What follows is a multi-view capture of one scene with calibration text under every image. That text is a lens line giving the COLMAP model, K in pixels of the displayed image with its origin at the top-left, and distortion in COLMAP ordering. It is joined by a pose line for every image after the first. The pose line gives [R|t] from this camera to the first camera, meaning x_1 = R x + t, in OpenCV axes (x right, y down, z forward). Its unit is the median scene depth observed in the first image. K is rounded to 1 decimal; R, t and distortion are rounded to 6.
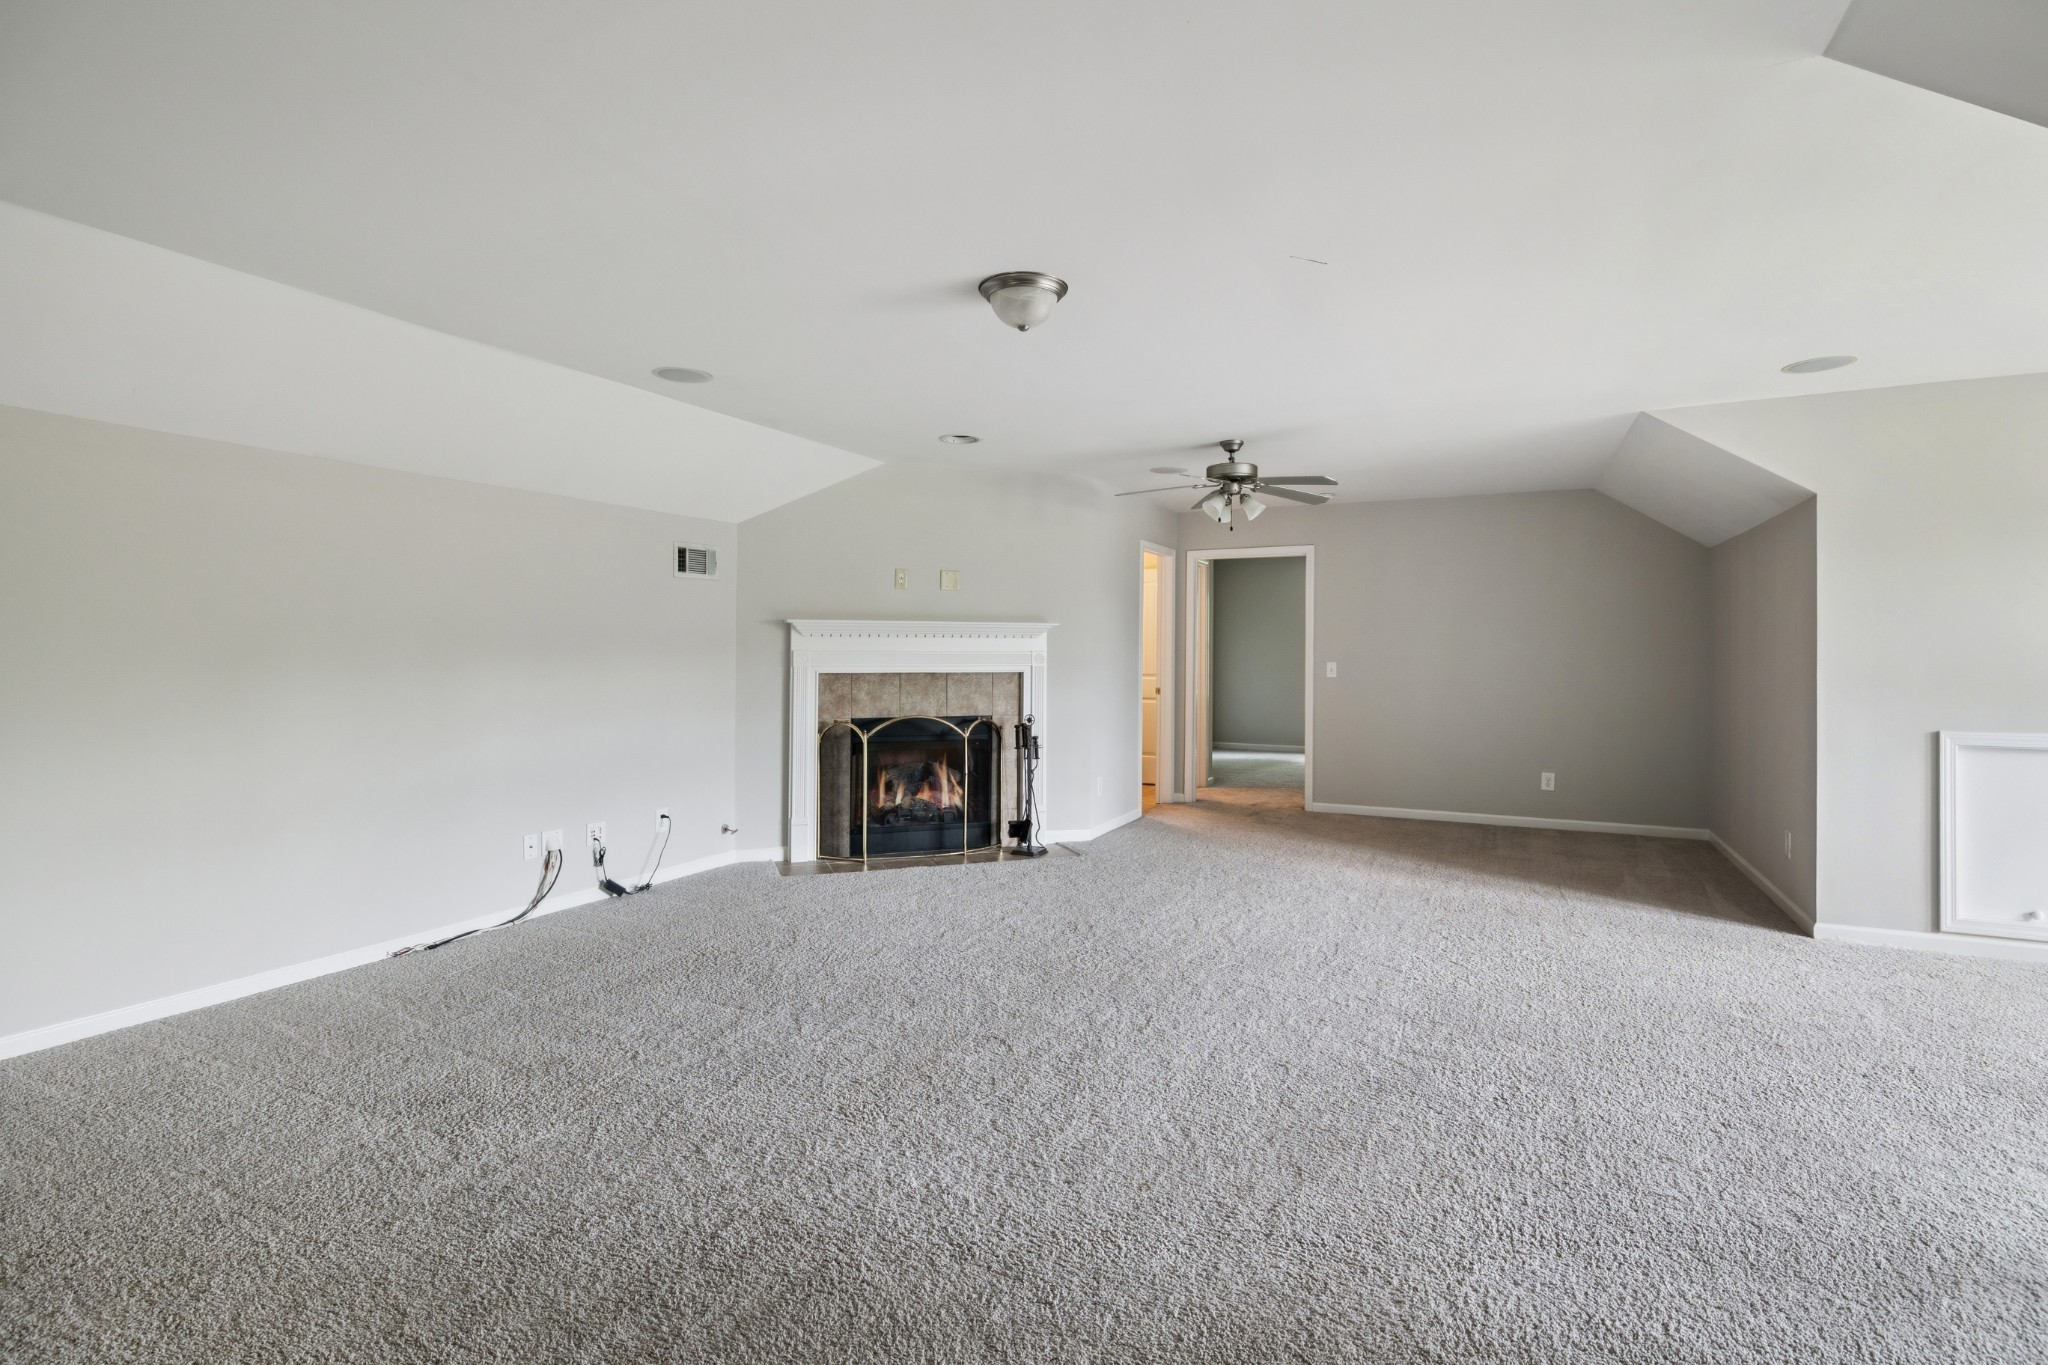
lens RADIAL K [[996.8, 0, 1021.2], [0, 996.8, 650.6], [0, 0, 1]] dist [-0.002841, -0.000664]
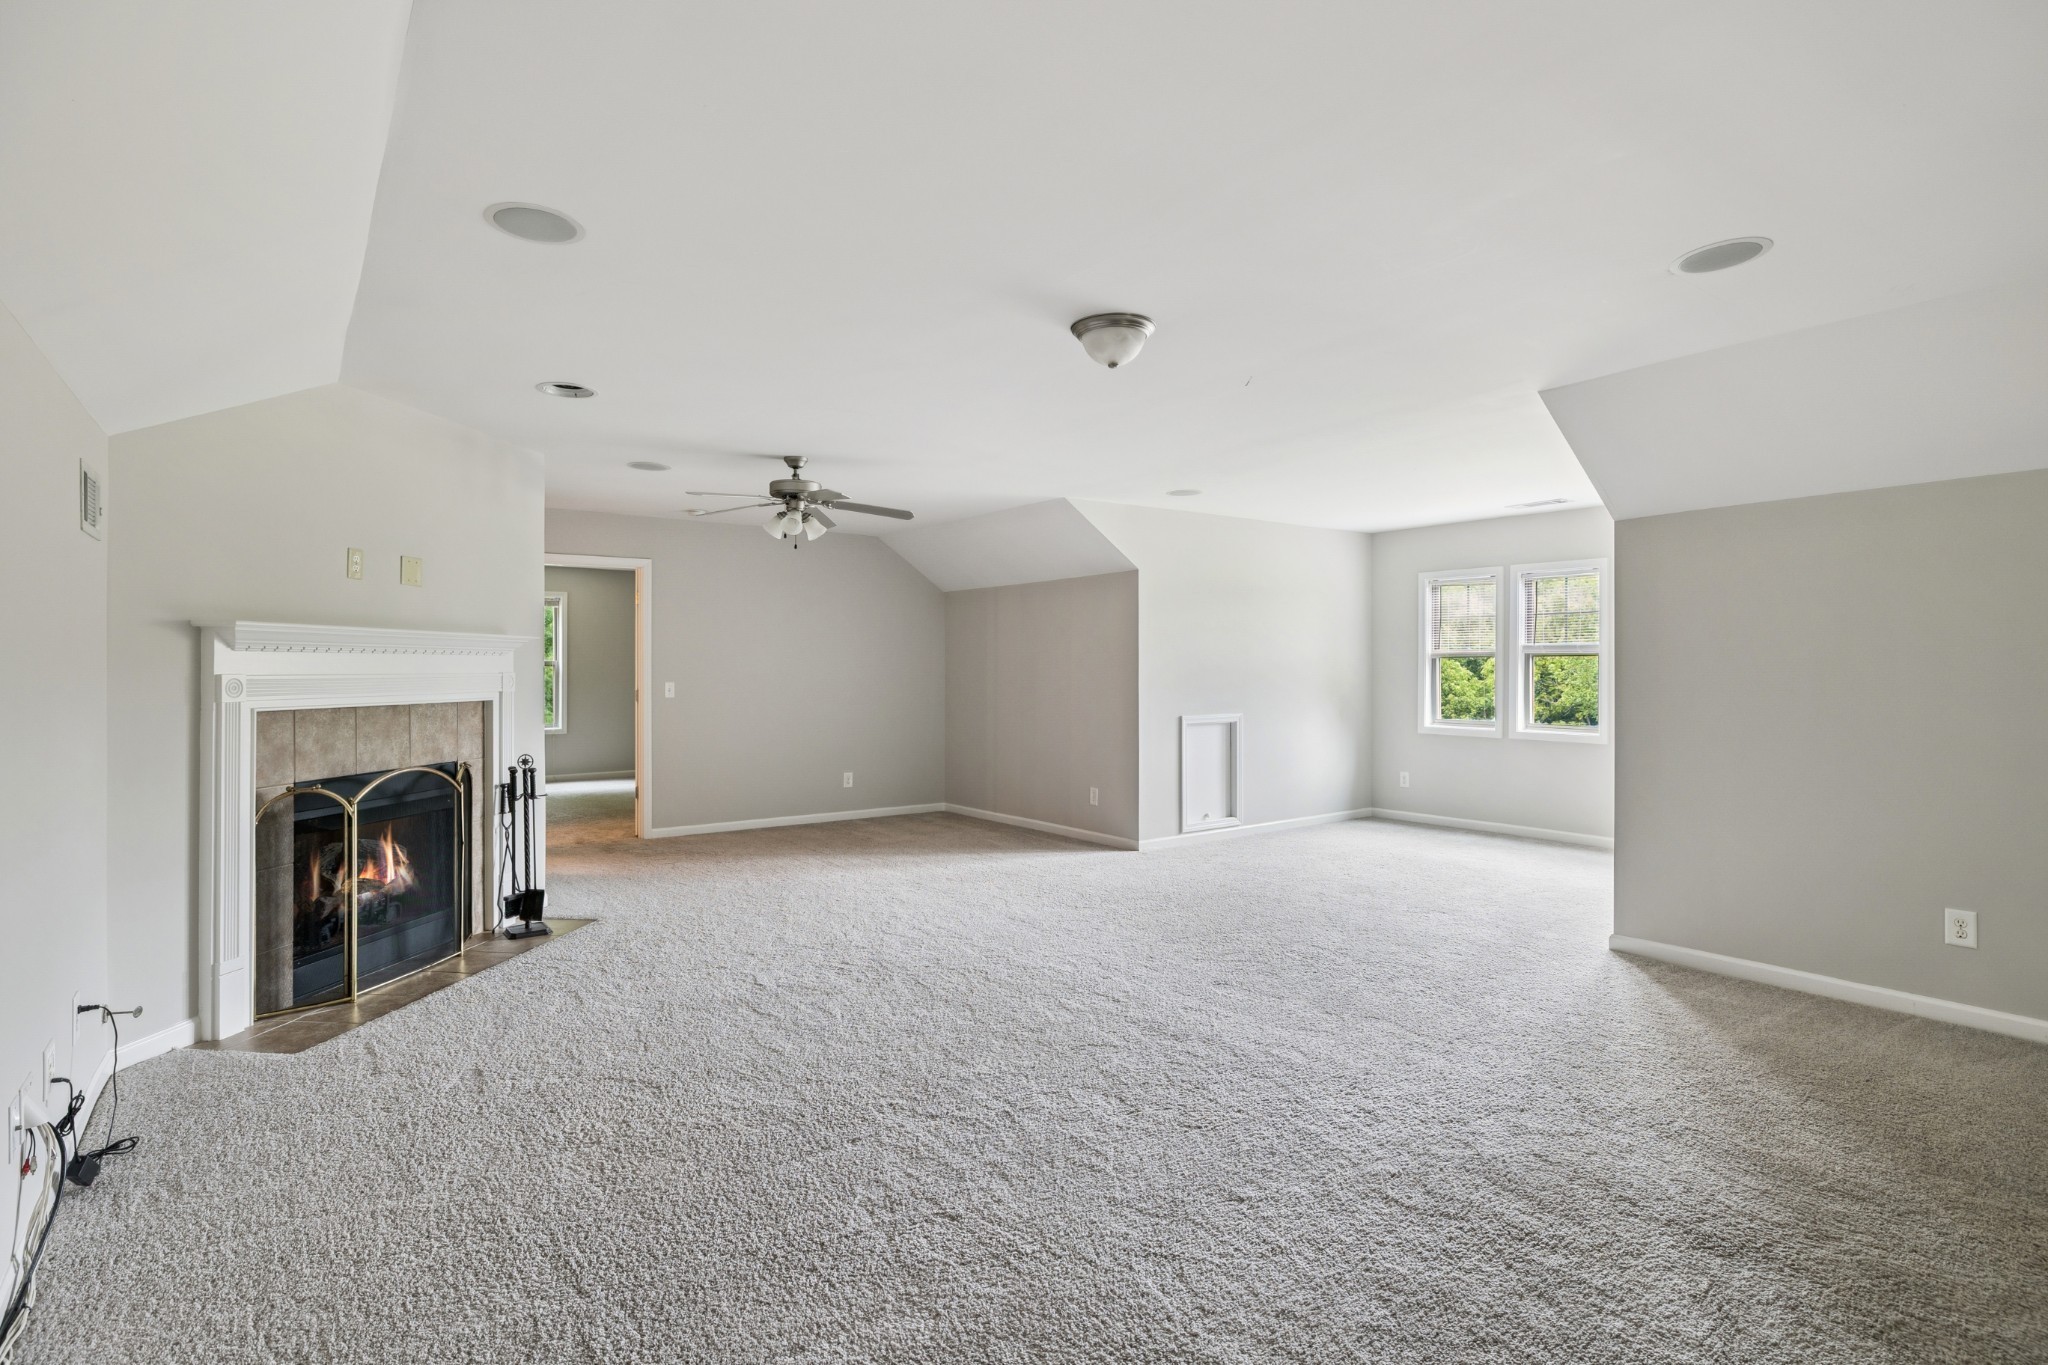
lens RADIAL K [[1022.3, 0, 1024.0], [0, 1022.3, 682.5], [0, 0, 1]] dist [0.003045, -0.000220]
pose [[0.462723, -0.015474, 0.886368, -0.523431], [0.003888, 0.999873, 0.015425, -0.002422], [-0.886494, -0.003692, 0.462725, 0.299863]]
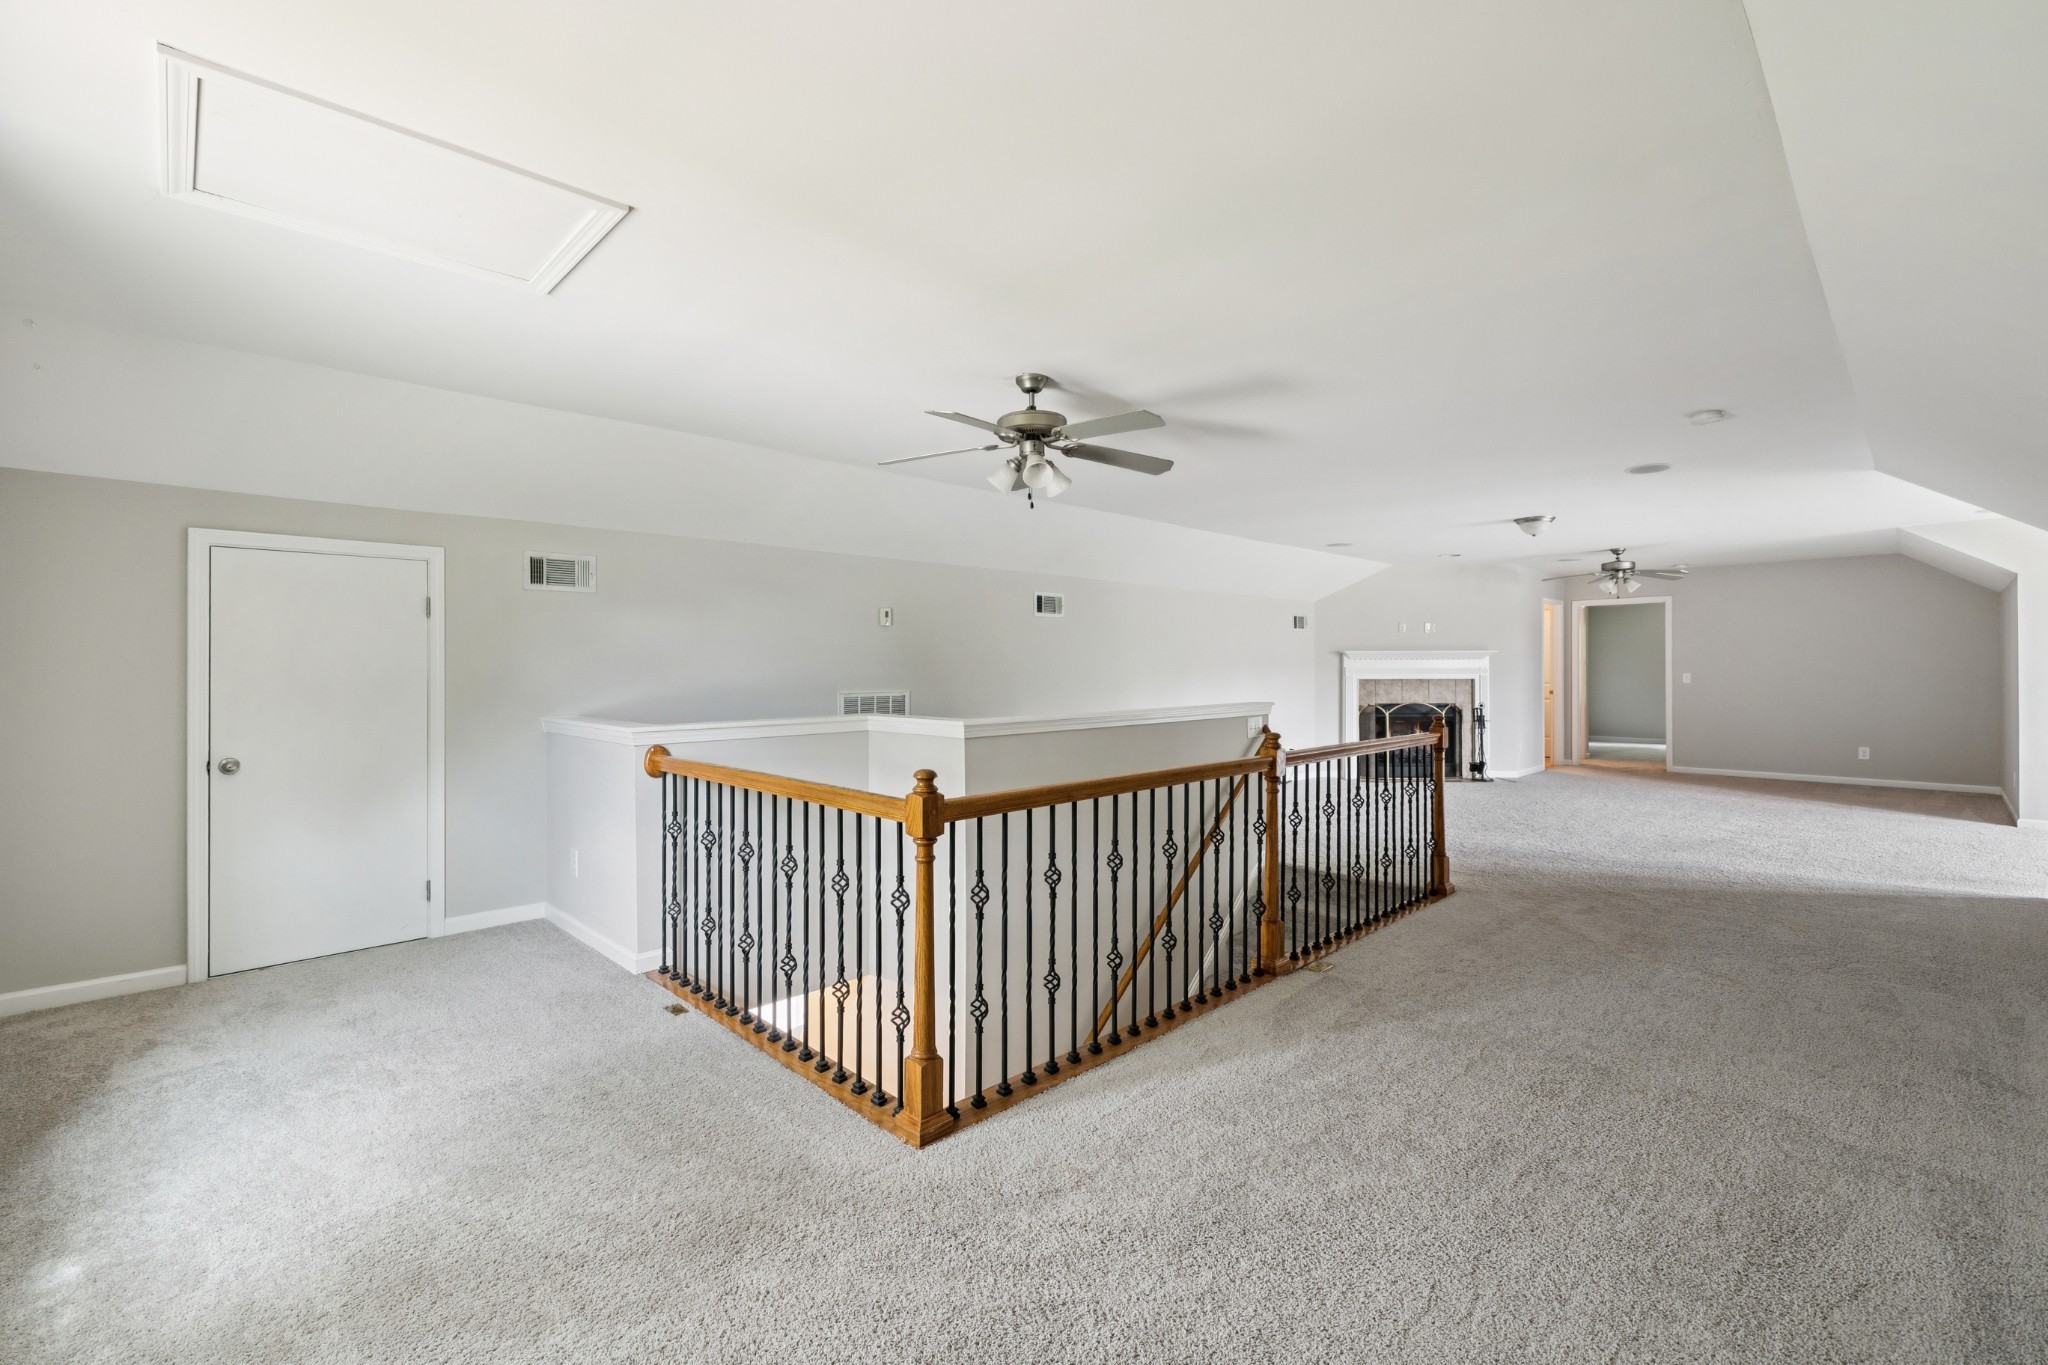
lens RADIAL K [[895.9, 0, 995.6], [0, 895.9, 664.3], [0, 0, 1]] dist [-0.002575, -0.000847]
pose [[0.936724, -0.008150, -0.349973, -0.247651], [0.005308, 0.999945, -0.009080, 0.005894], [0.350027, 0.006648, 0.936716, -0.807382]]
